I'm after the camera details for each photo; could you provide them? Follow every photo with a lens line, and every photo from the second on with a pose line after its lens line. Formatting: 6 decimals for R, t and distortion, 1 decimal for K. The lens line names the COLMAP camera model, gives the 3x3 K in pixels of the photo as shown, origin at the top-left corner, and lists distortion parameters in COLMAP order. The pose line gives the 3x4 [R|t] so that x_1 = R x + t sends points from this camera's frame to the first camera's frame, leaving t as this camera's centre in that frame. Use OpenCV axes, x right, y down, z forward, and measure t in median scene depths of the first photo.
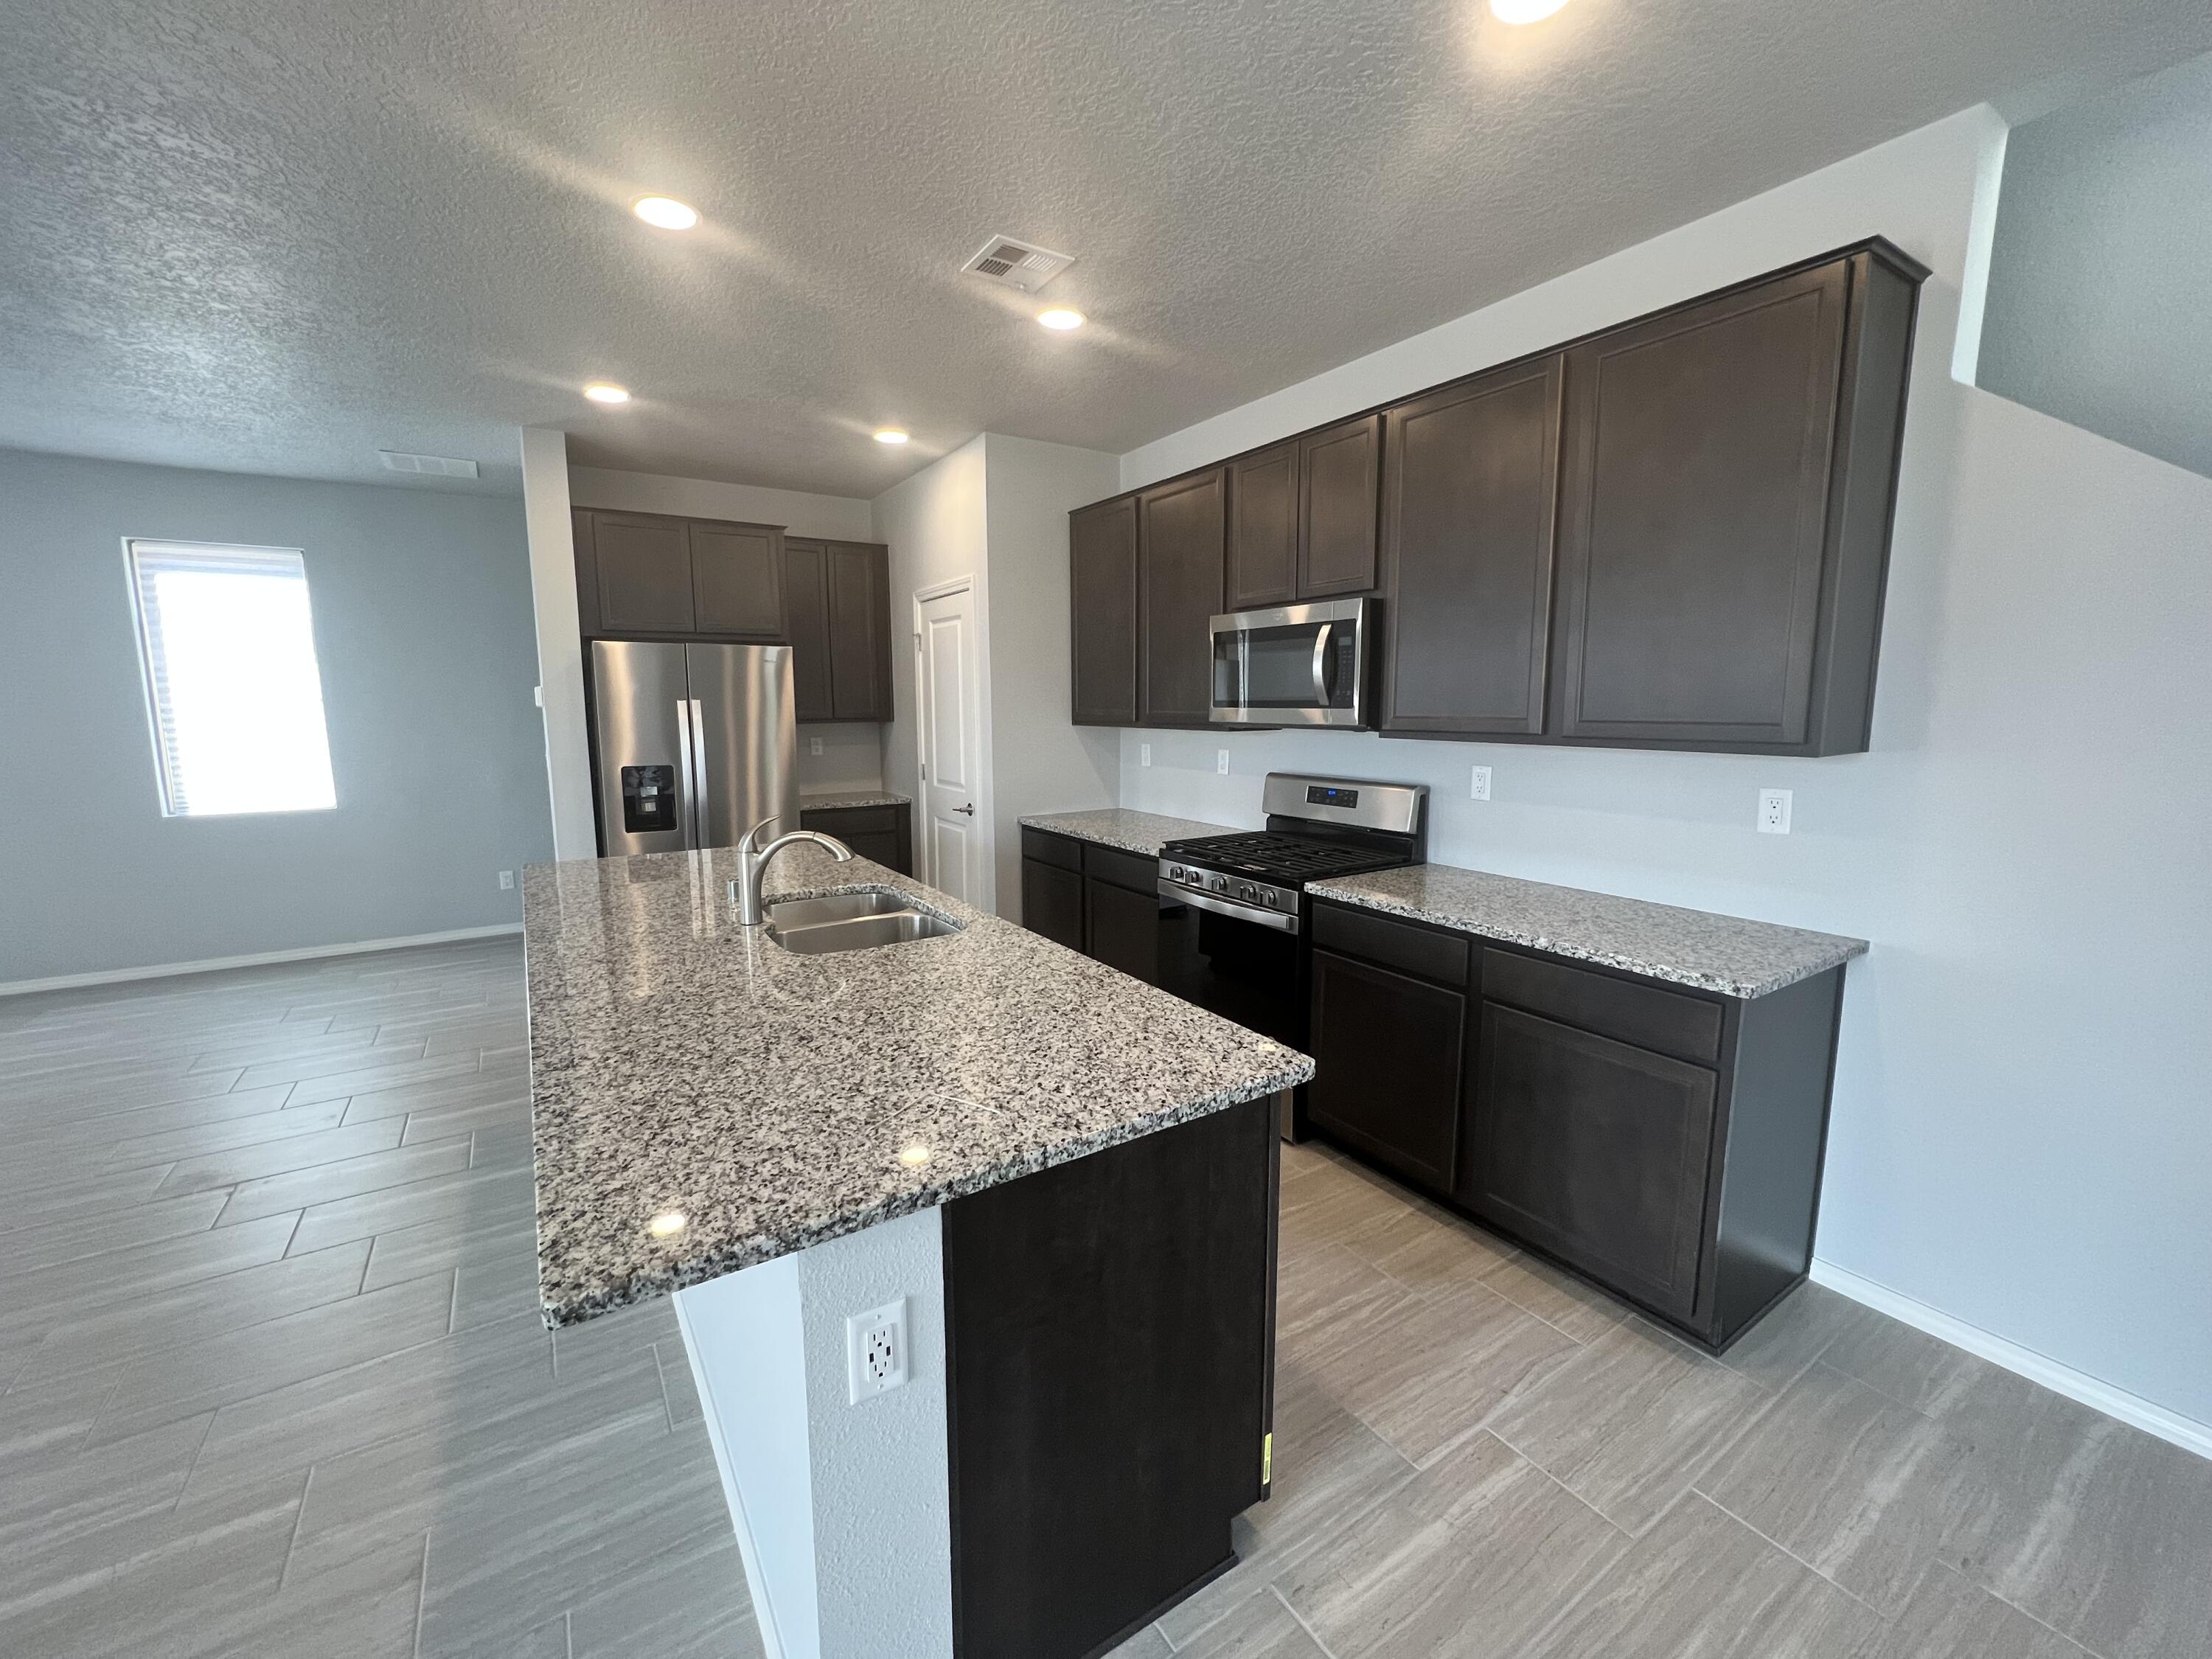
lens RADIAL K [[891.0, 0, 1101.8], [0, 891.0, 822.4], [0, 0, 1]] dist [-0.000457, 0.000105]
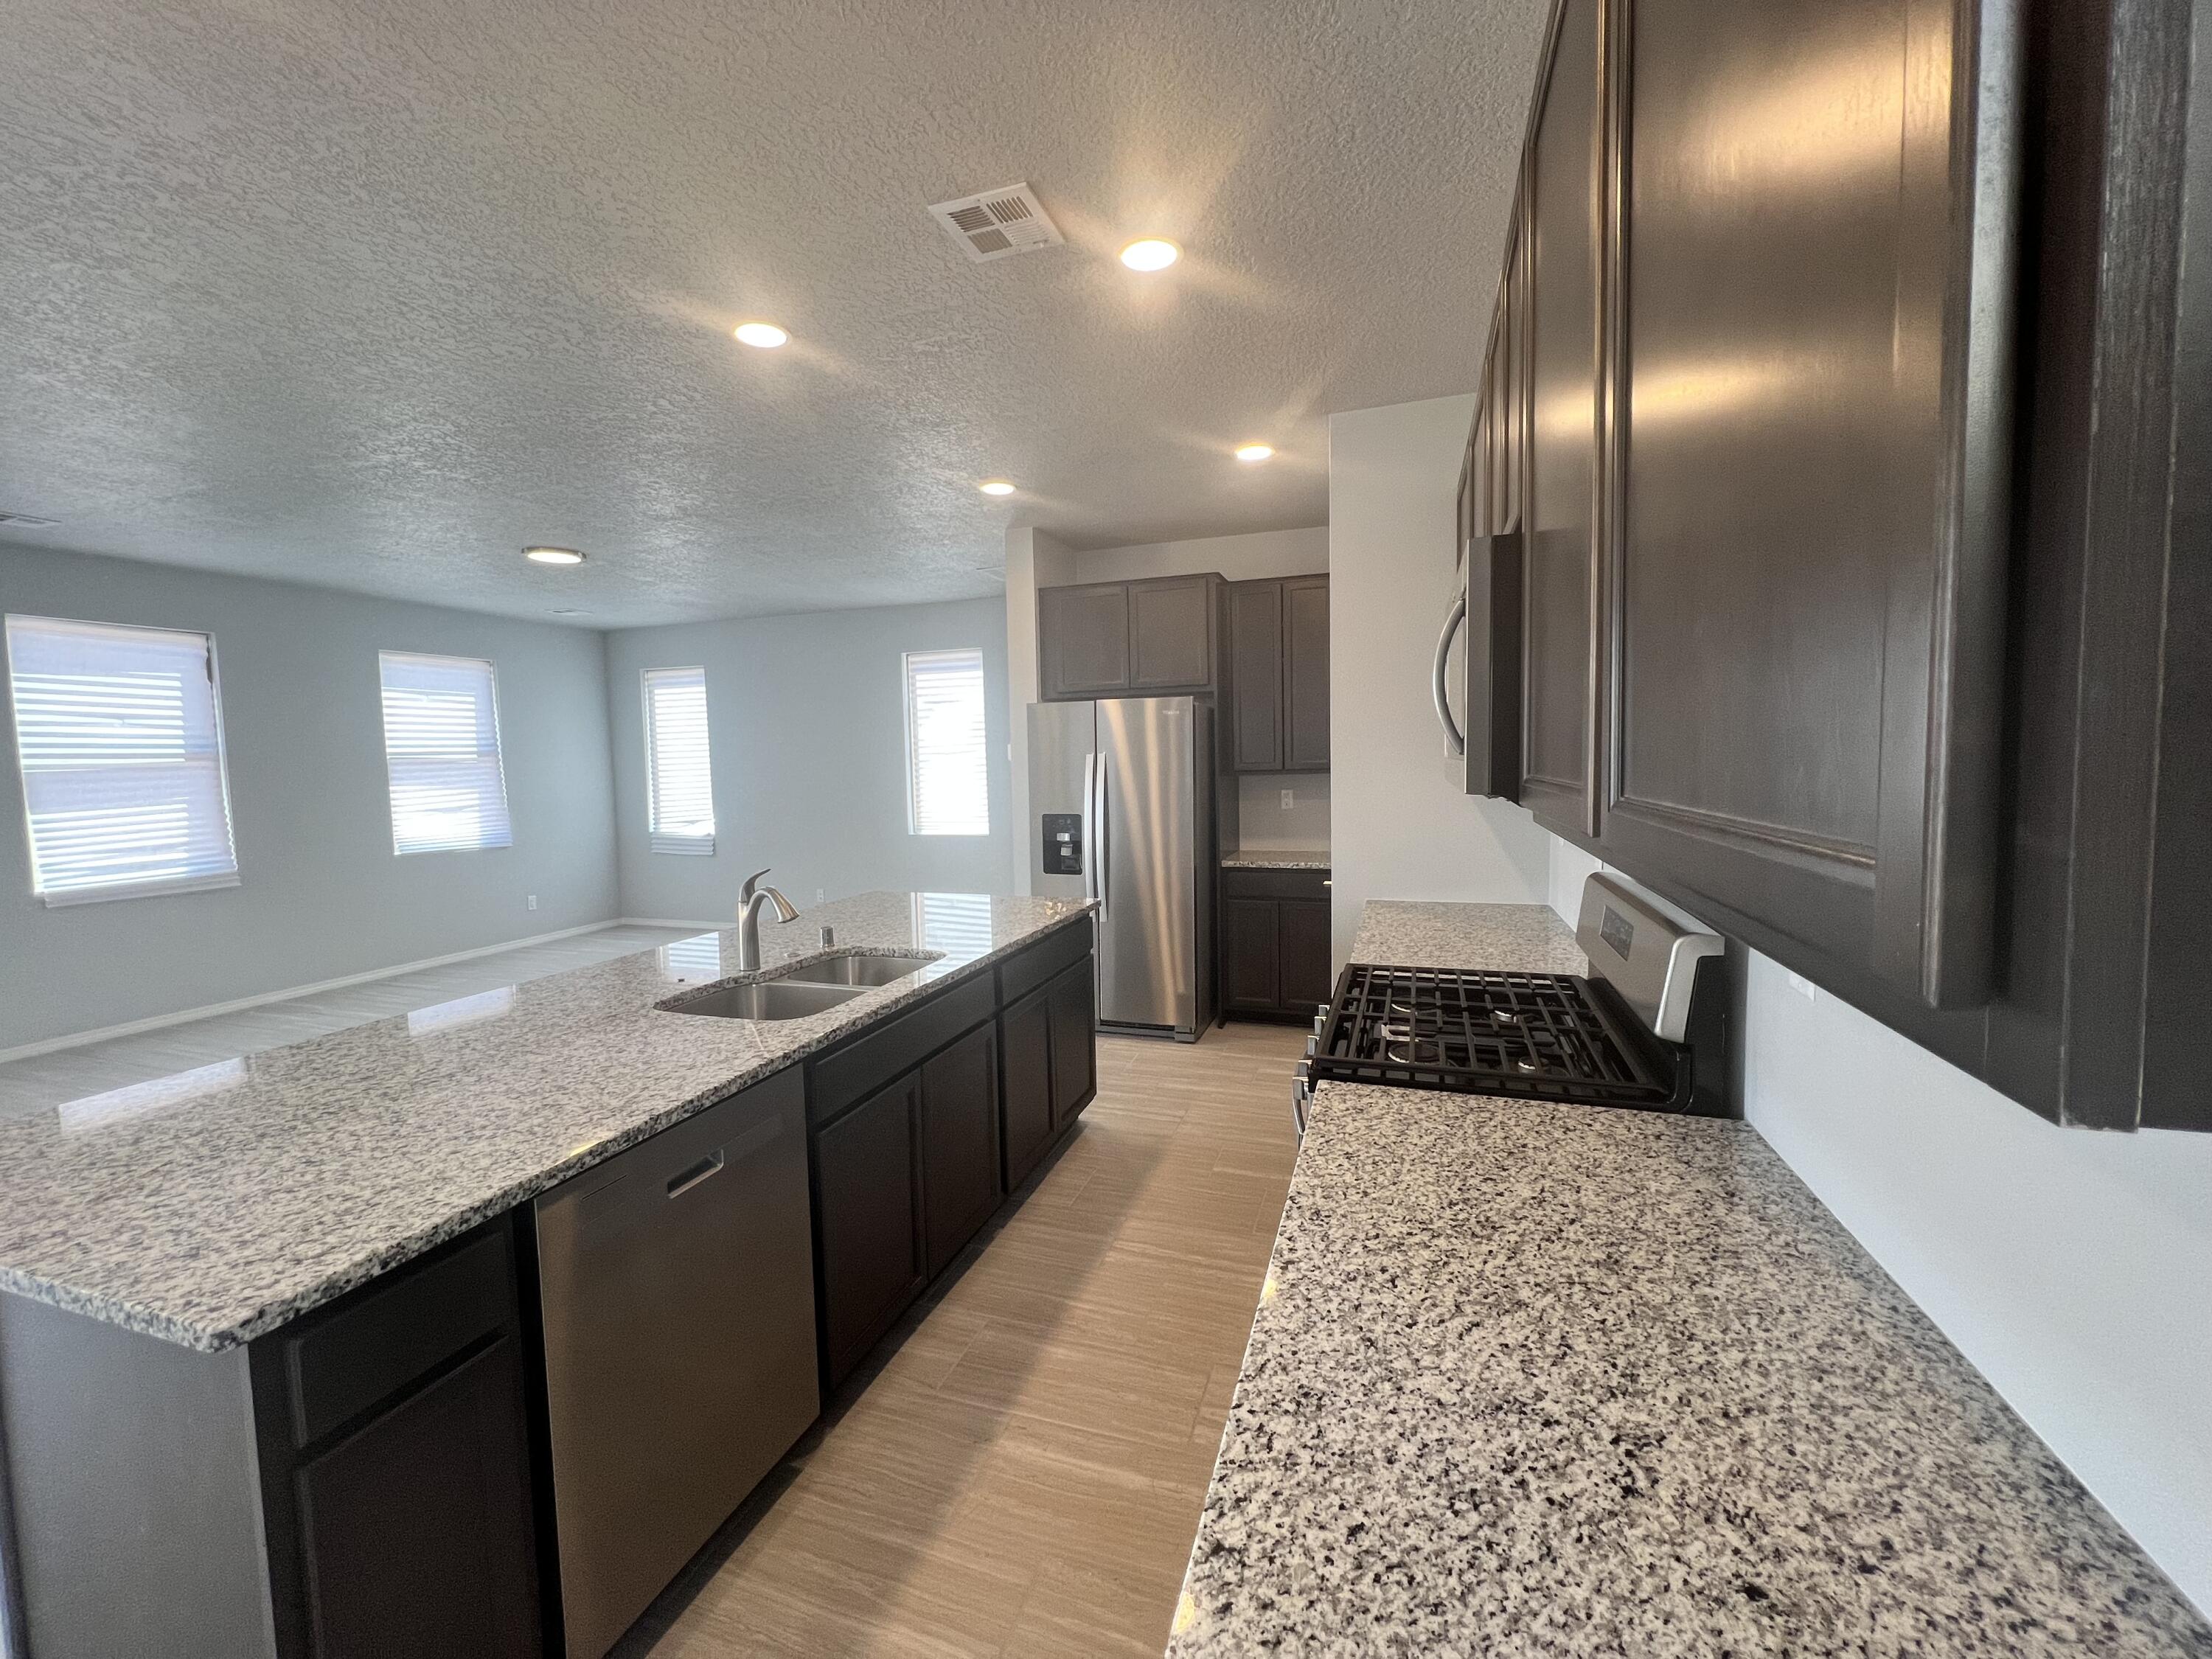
lens RADIAL K [[891.0, 0, 1101.8], [0, 891.0, 822.4], [0, 0, 1]] dist [-0.000457, 0.000105]
pose [[0.616036, 0.048821, -0.786203, 0.587716], [-0.088539, 0.996044, -0.007524, -0.076504], [0.782726, 0.074245, 0.617922, 0.565879]]
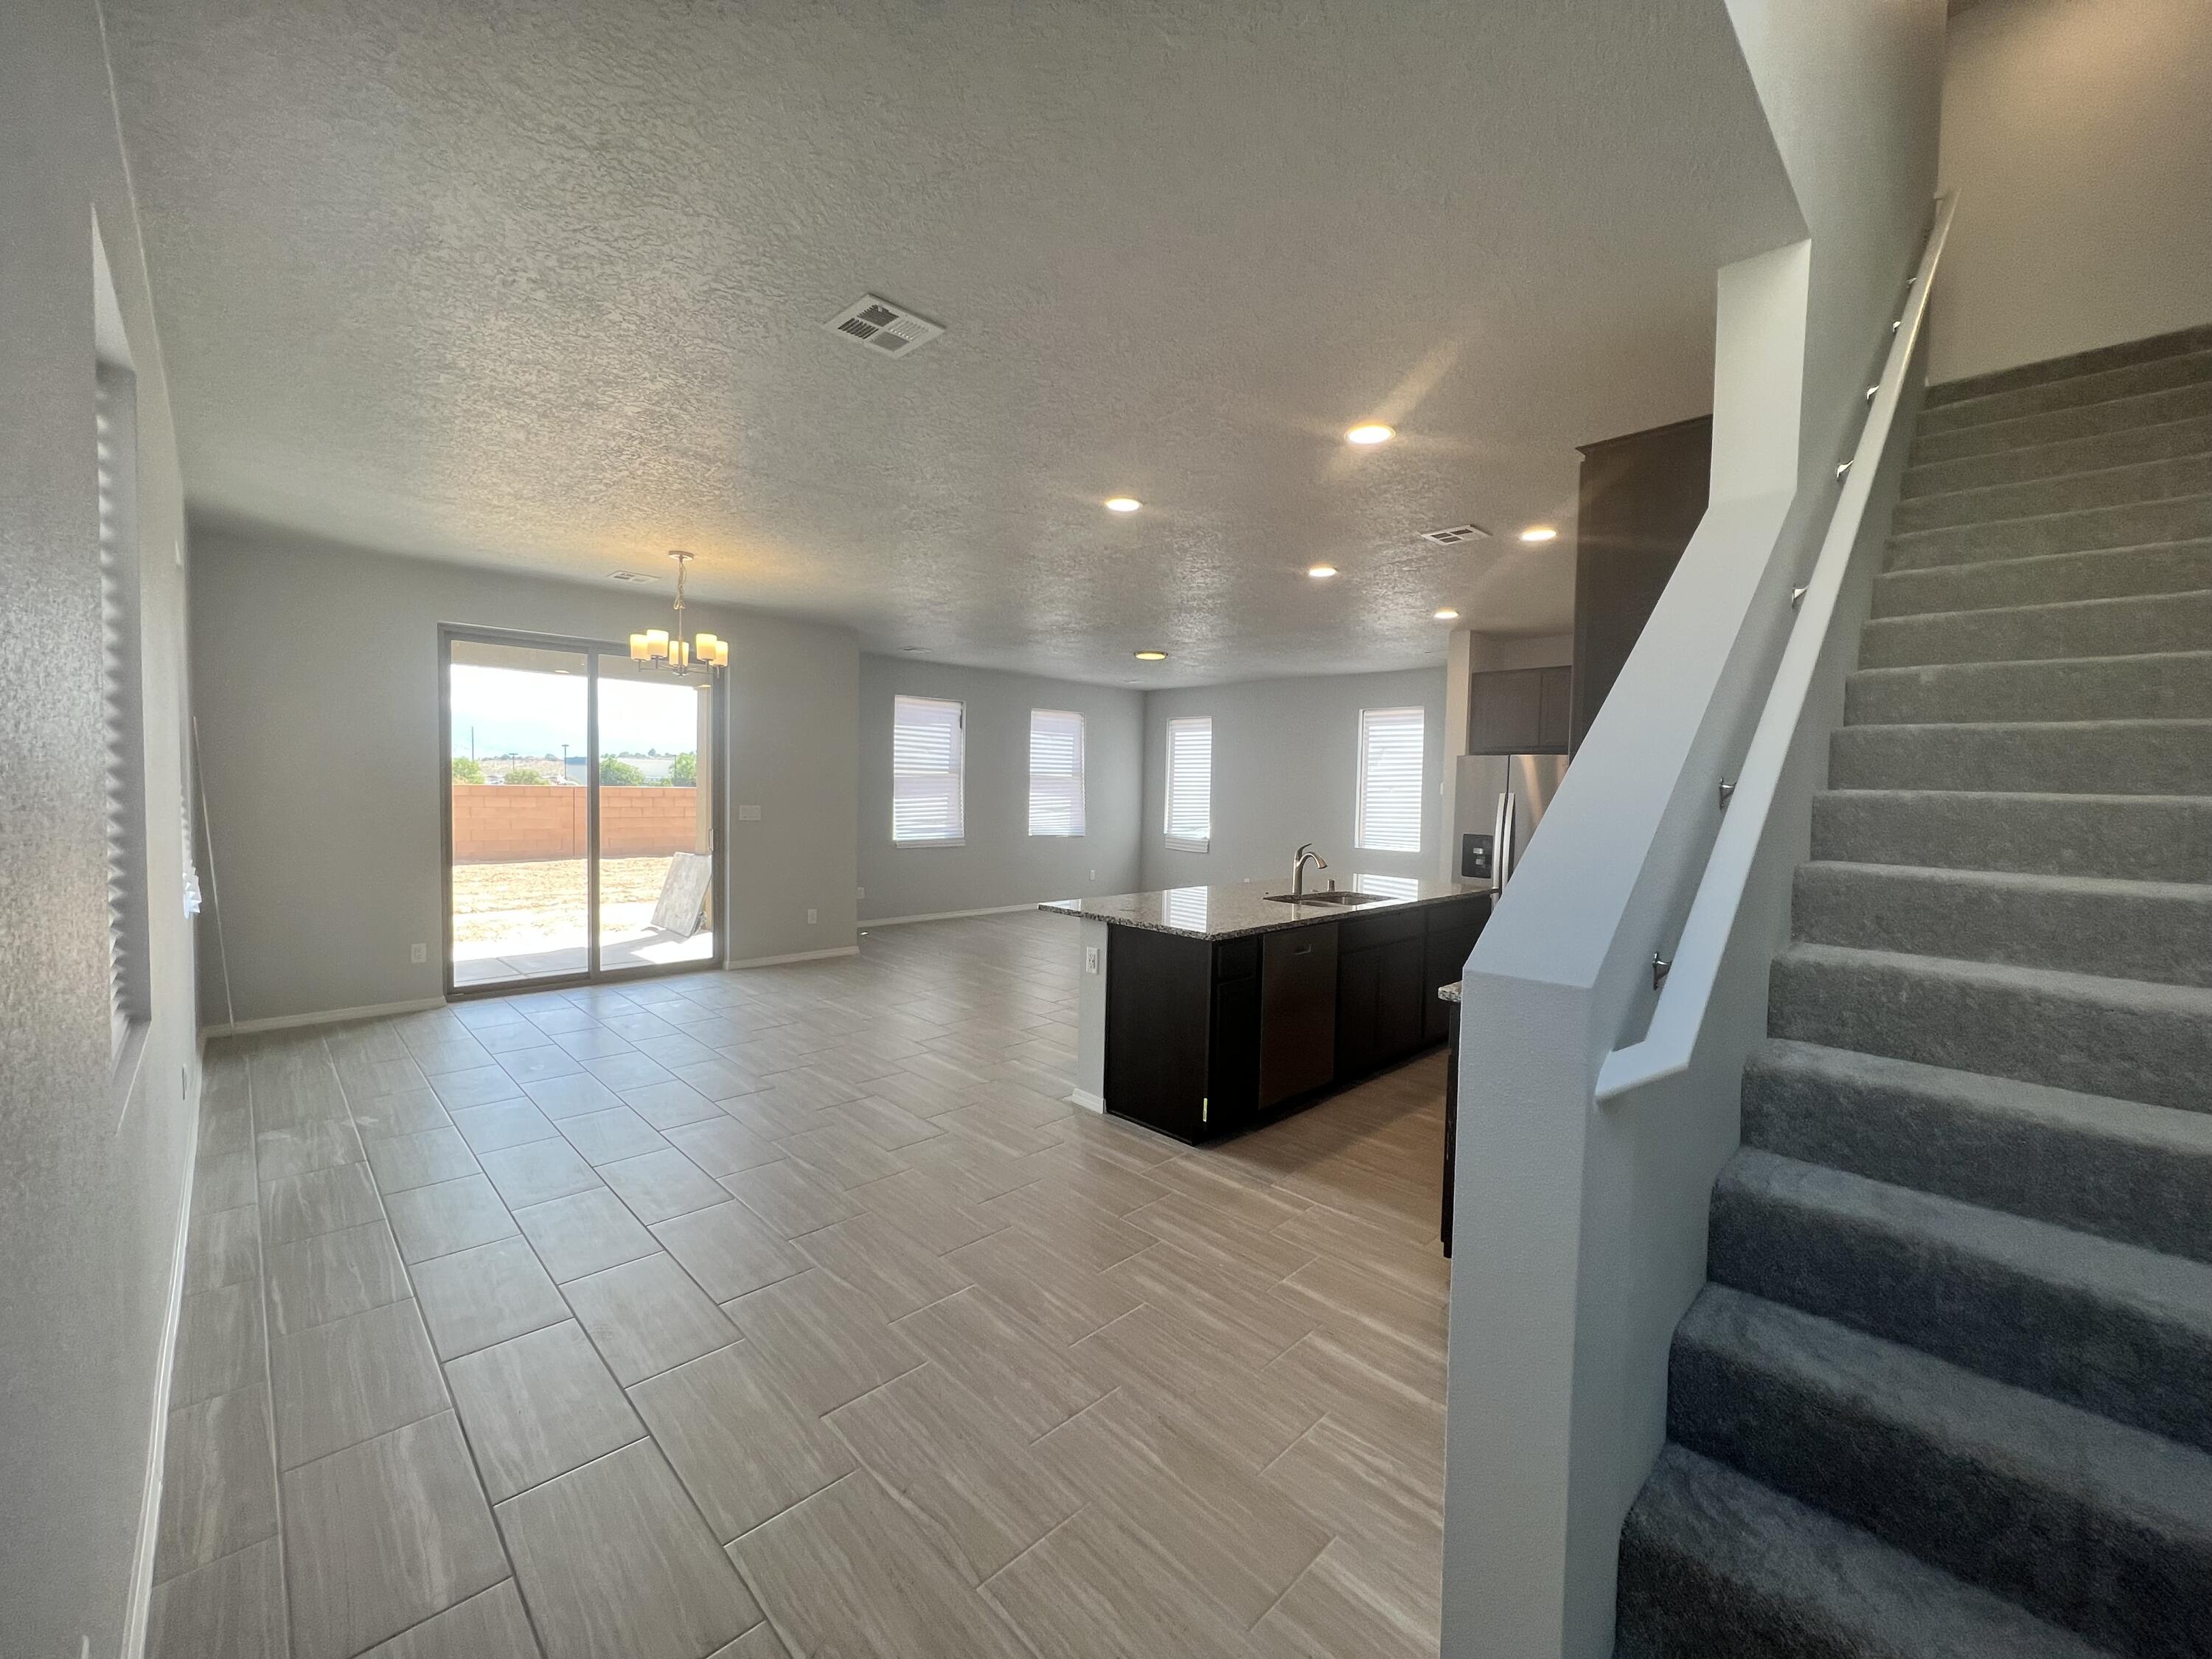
lens RADIAL K [[891.0, 0, 1101.8], [0, 891.0, 822.4], [0, 0, 1]] dist [-0.000457, 0.000105]
pose [[0.197645, 0.050077, -0.978994, 1.345535], [-0.157491, 0.987343, 0.018709, -0.016385], [0.967540, 0.150485, 0.203030, 0.086066]]
